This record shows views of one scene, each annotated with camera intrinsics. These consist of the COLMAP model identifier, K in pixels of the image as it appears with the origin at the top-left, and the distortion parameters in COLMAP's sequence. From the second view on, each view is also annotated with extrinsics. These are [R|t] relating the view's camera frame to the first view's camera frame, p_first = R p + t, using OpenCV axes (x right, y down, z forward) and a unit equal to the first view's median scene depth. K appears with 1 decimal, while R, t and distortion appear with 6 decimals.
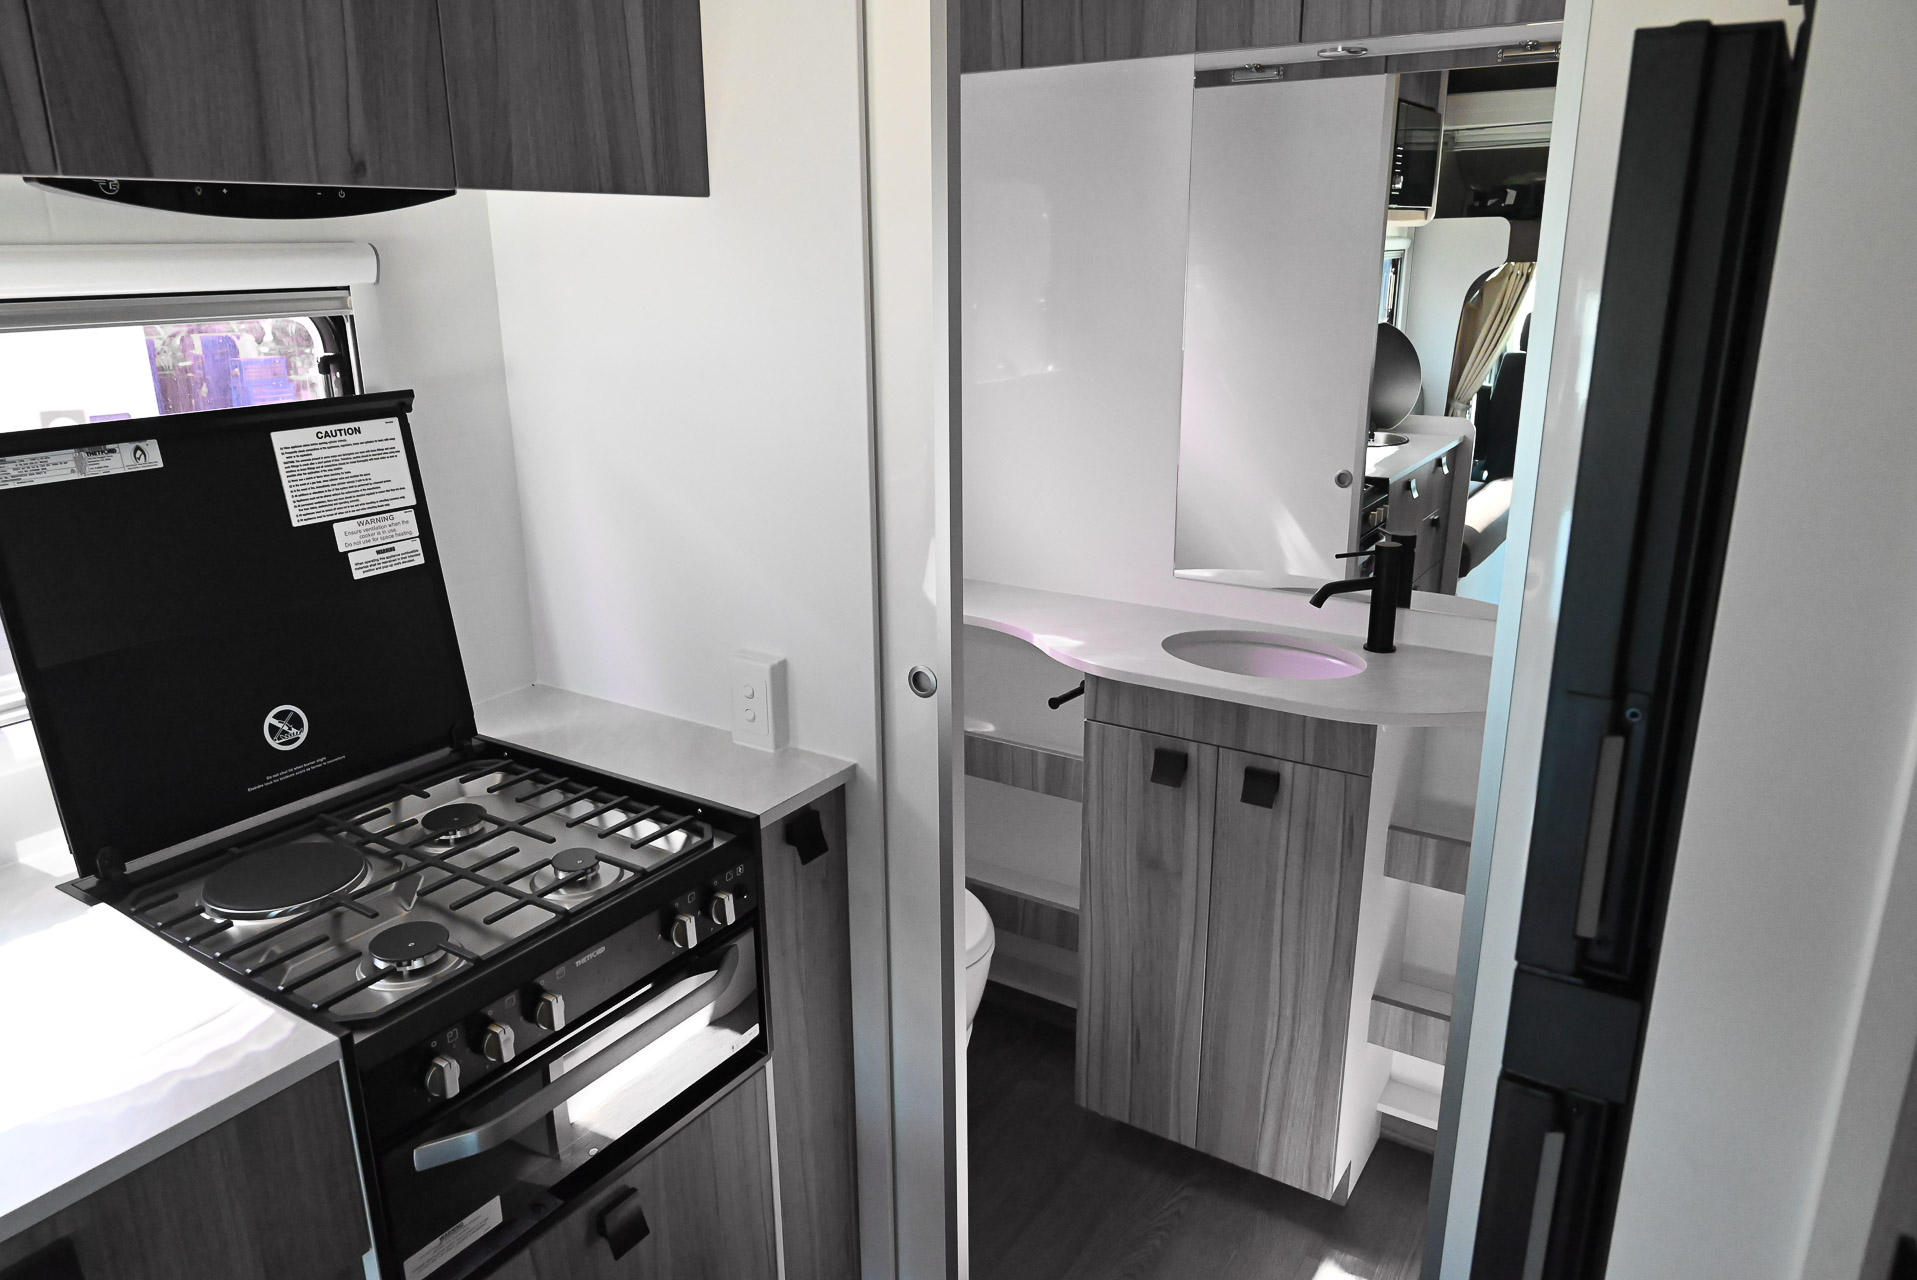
lens RADIAL K [[1266.8, 0, 958.5], [0, 1266.8, 640.0], [0, 0, 1]] dist [-0.011100, -0.001646]
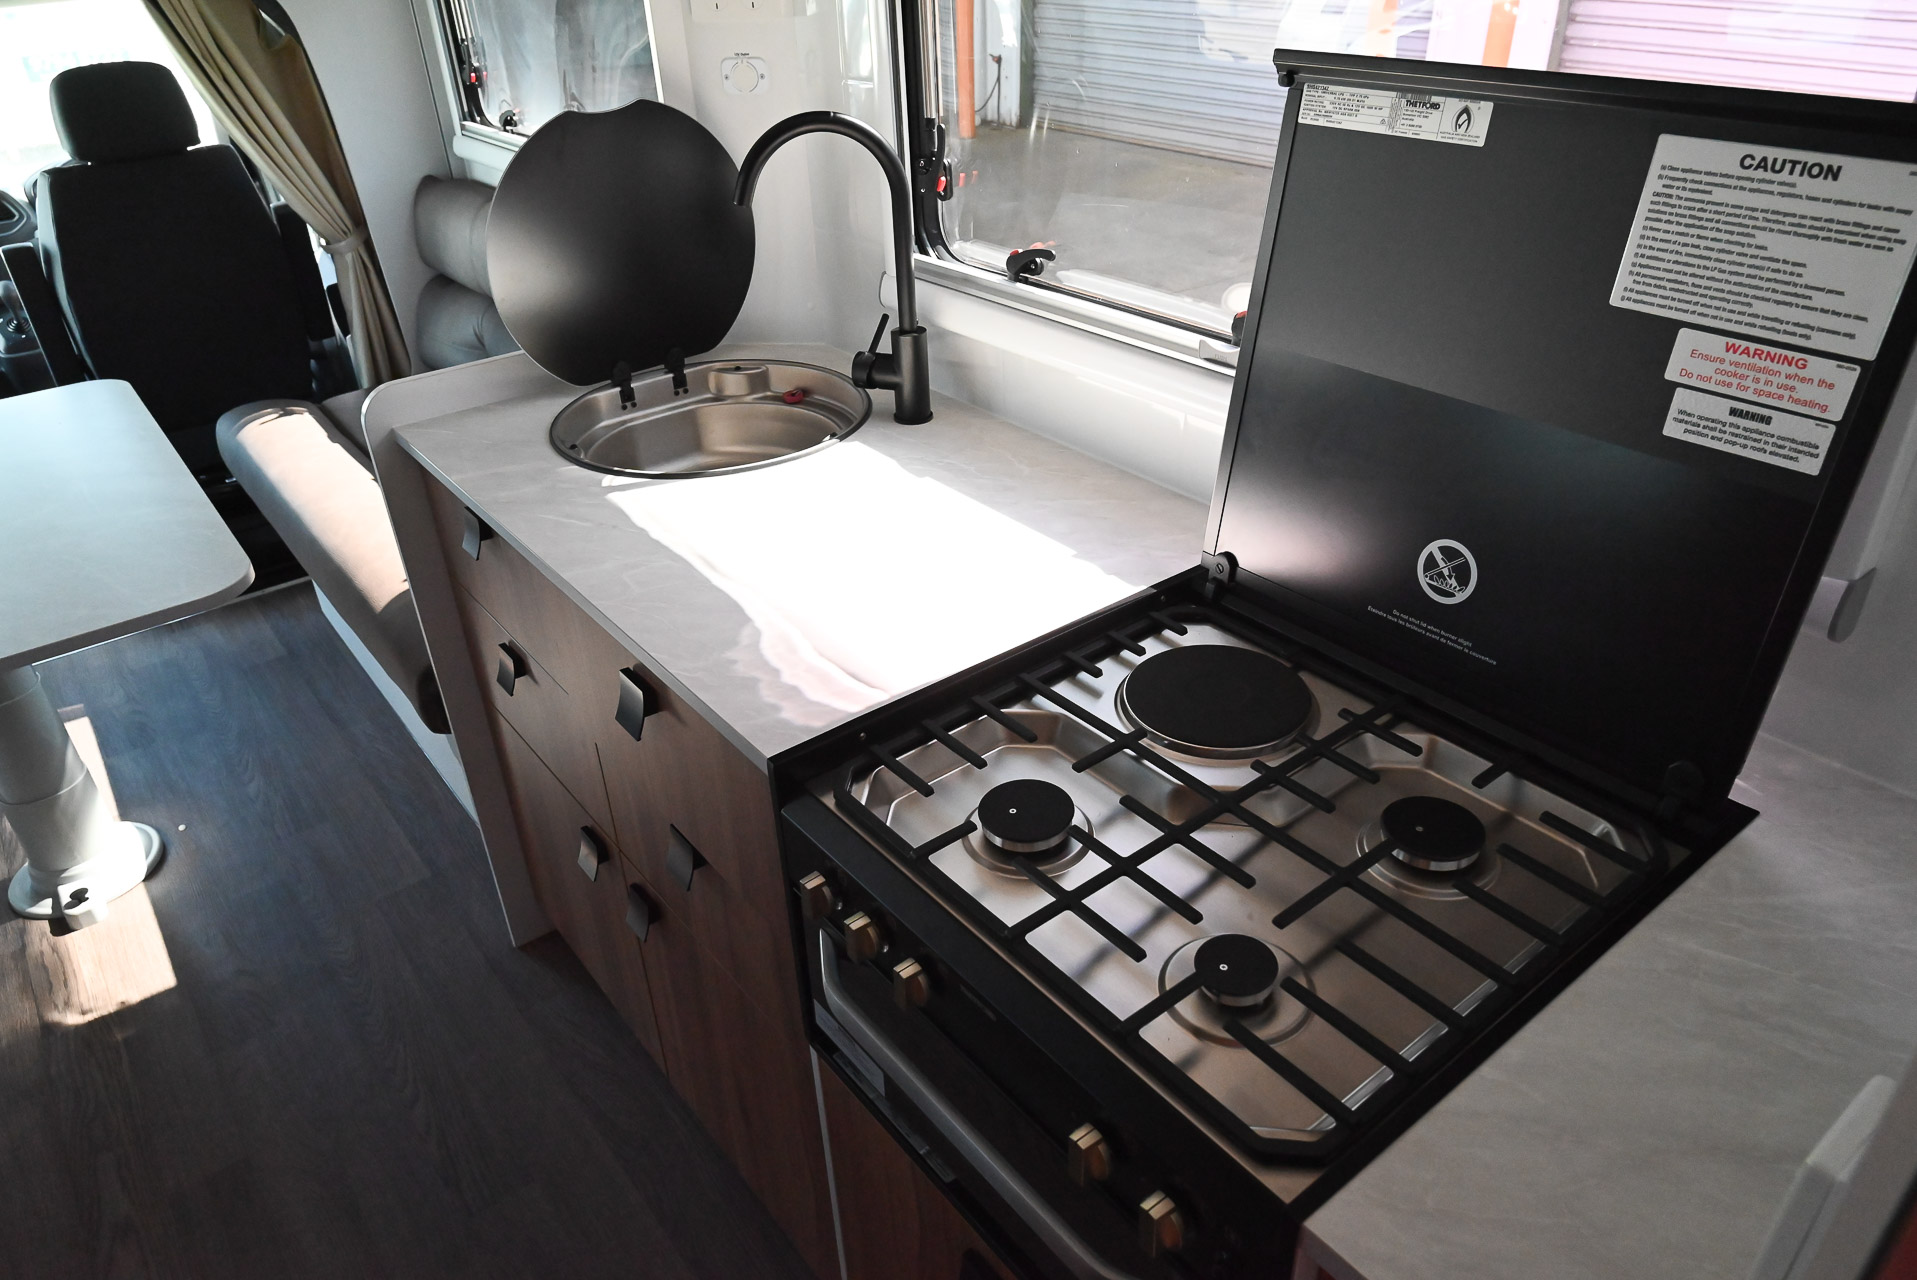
lens RADIAL K [[1266.8, 0, 958.5], [0, 1266.8, 640.0], [0, 0, 1]] dist [-0.011100, -0.001646]
pose [[-0.333917, 0.499339, -0.799475, 0.122701], [-0.239557, 0.775353, 0.584329, -0.236144], [0.911653, 0.386637, -0.139284, 0.853501]]
